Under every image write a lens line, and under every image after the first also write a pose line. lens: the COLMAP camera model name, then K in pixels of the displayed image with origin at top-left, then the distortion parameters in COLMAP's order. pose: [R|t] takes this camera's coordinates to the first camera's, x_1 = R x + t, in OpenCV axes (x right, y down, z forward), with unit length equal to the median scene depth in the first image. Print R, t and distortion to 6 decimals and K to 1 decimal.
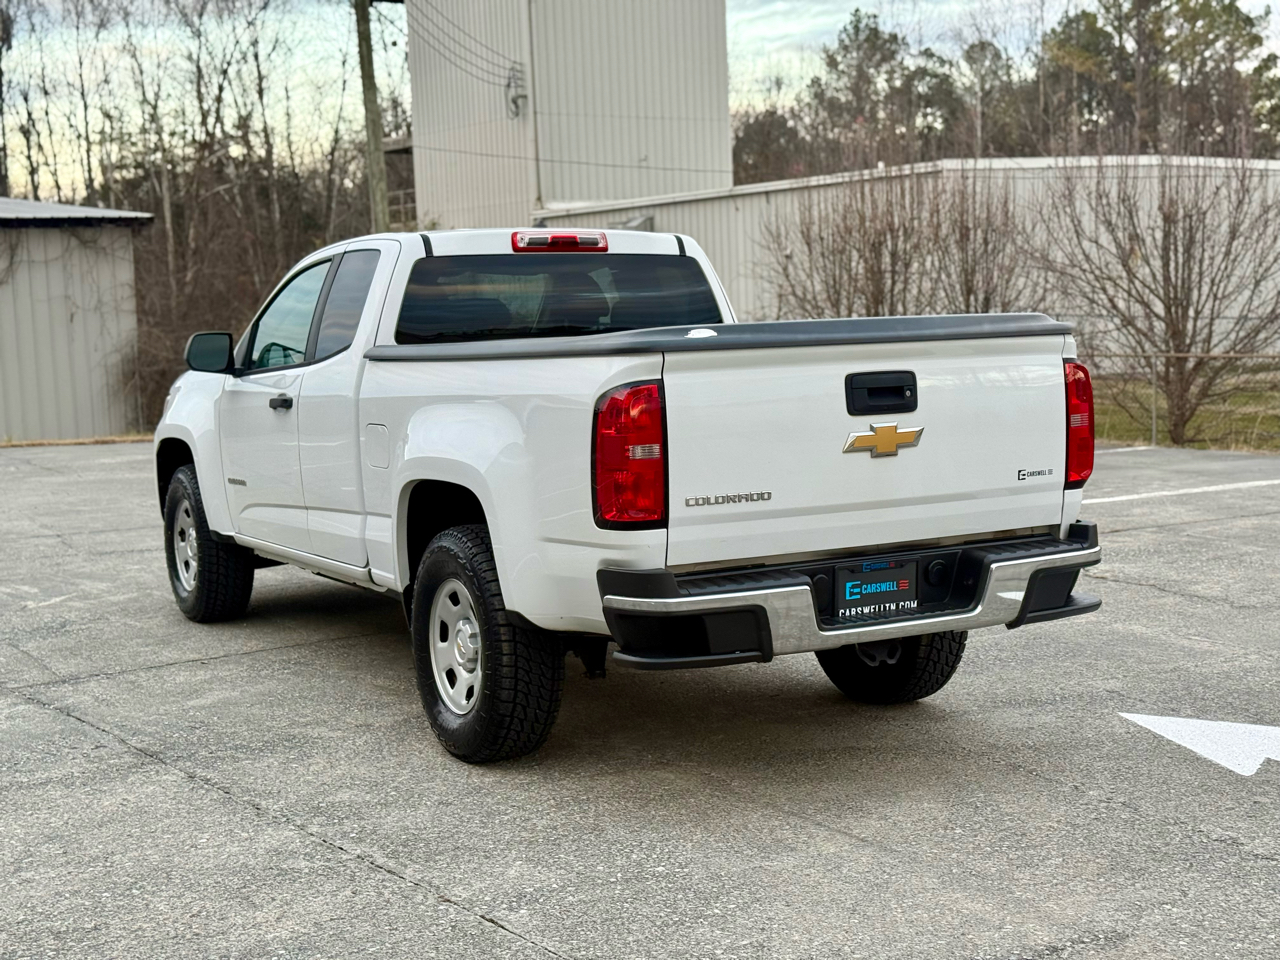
lens RADIAL K [[1762.1, 0, 658.6], [0, 1762.1, 487.8], [0, 0, 1]] dist [0.193698, -0.397171]
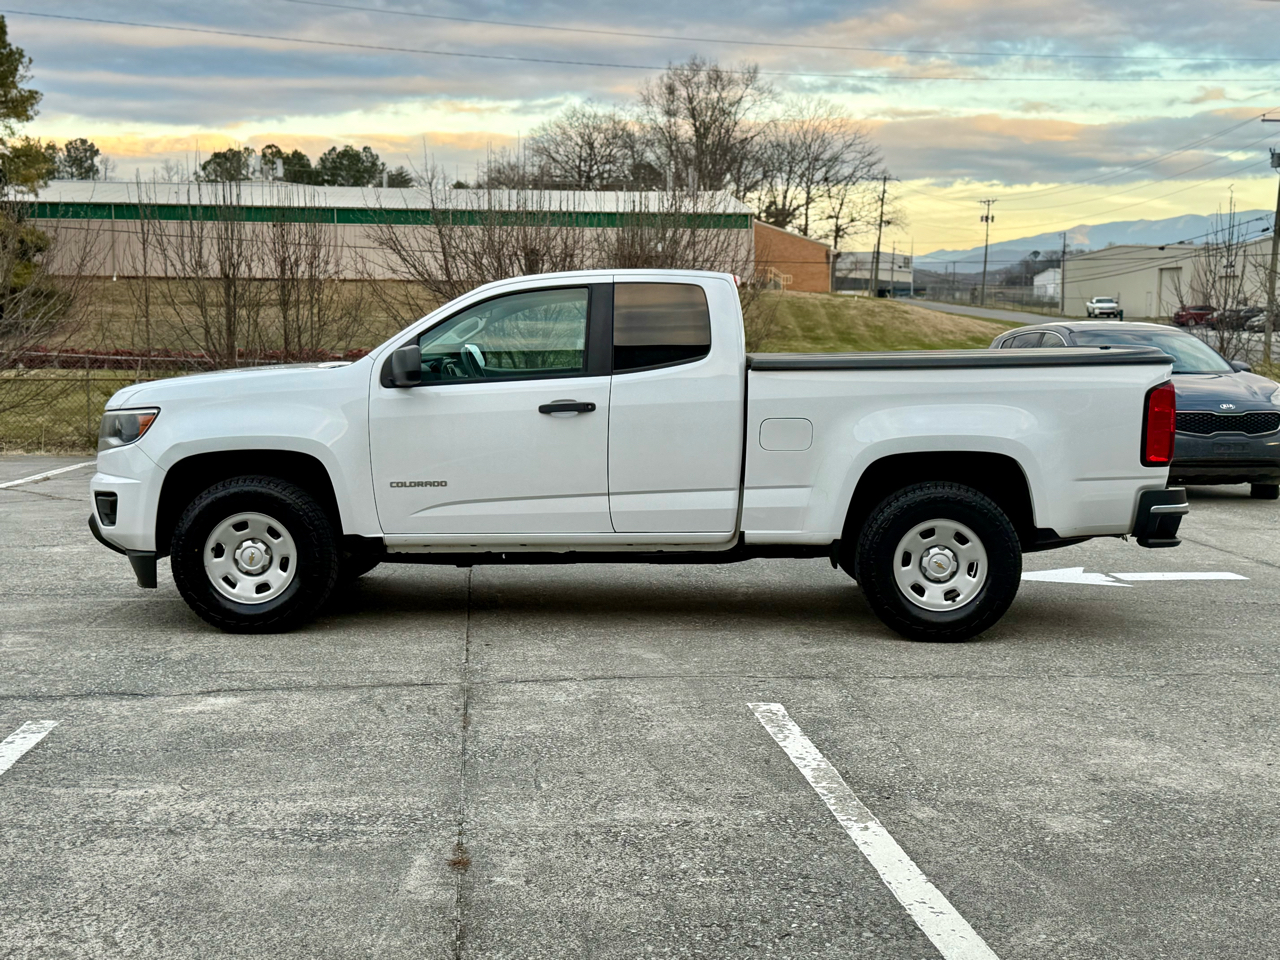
lens RADIAL K [[1556.1, 0, 693.8], [0, 1556.1, 481.7], [0, 0, 1]] dist [0.163954, -0.267734]
pose [[0.519321, -0.053002, 0.852934, -1.271093], [0.063645, 0.997702, 0.023247, -0.021052], [-0.852206, 0.042212, 0.521501, 0.480125]]
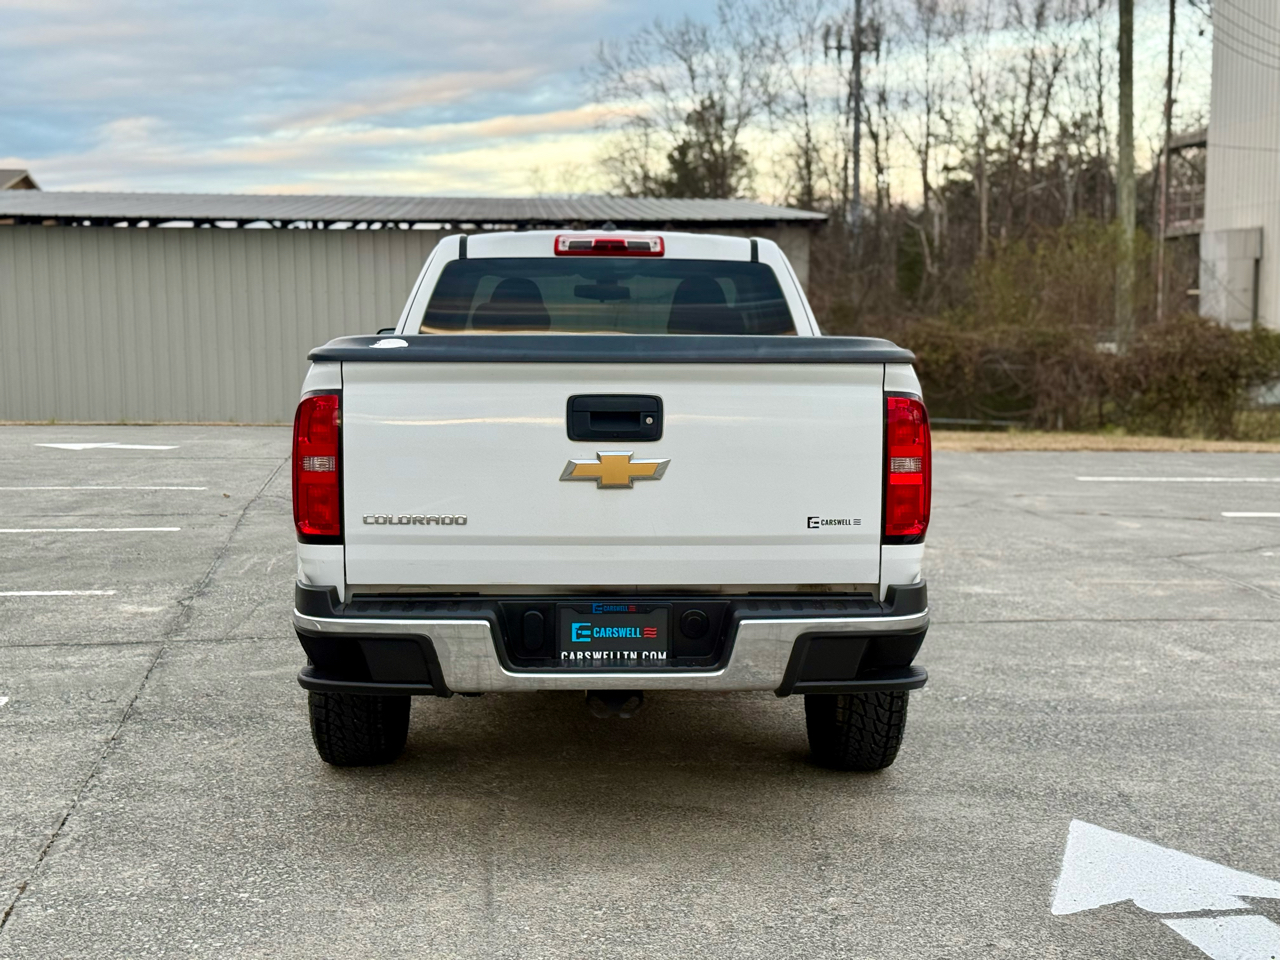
lens RADIAL K [[1762.1, 0, 658.6], [0, 1762.1, 487.8], [0, 0, 1]] dist [0.193698, -0.397171]
pose [[0.887751, 0.074687, -0.454224, 0.483420], [-0.074044, 0.997070, 0.019232, -0.032143], [0.454329, 0.016559, 0.890680, 0.178920]]
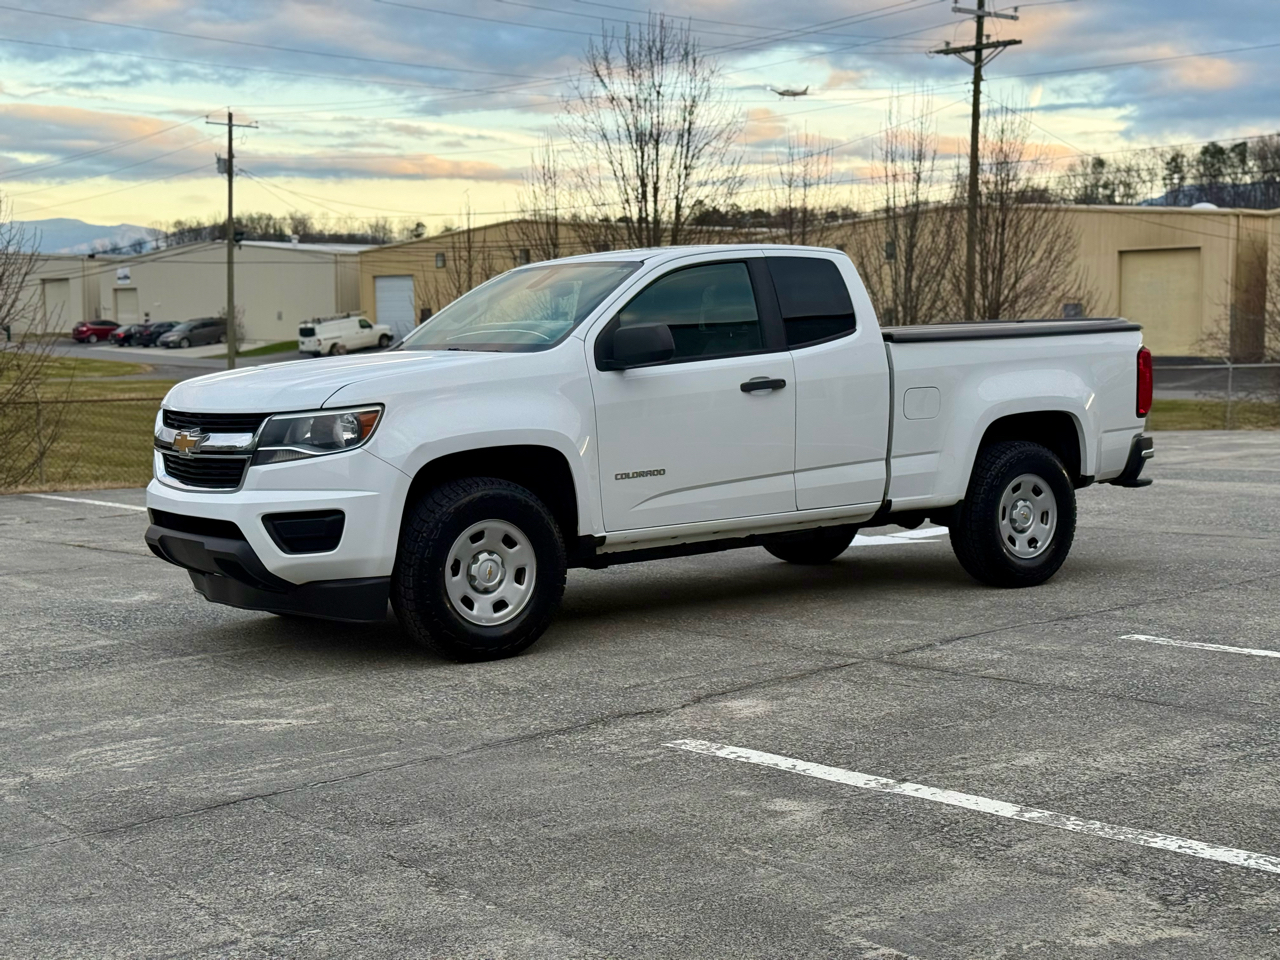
lens RADIAL K [[1766.7, 0, 640.0], [0, 1766.7, 480.0], [0, 0, 1]] dist [0.176742, -0.490282]
pose [[-0.132244, -0.045359, 0.990179, -1.606399], [0.117312, 0.991215, 0.061074, -0.079540], [-0.984251, 0.124236, -0.125761, 1.489793]]
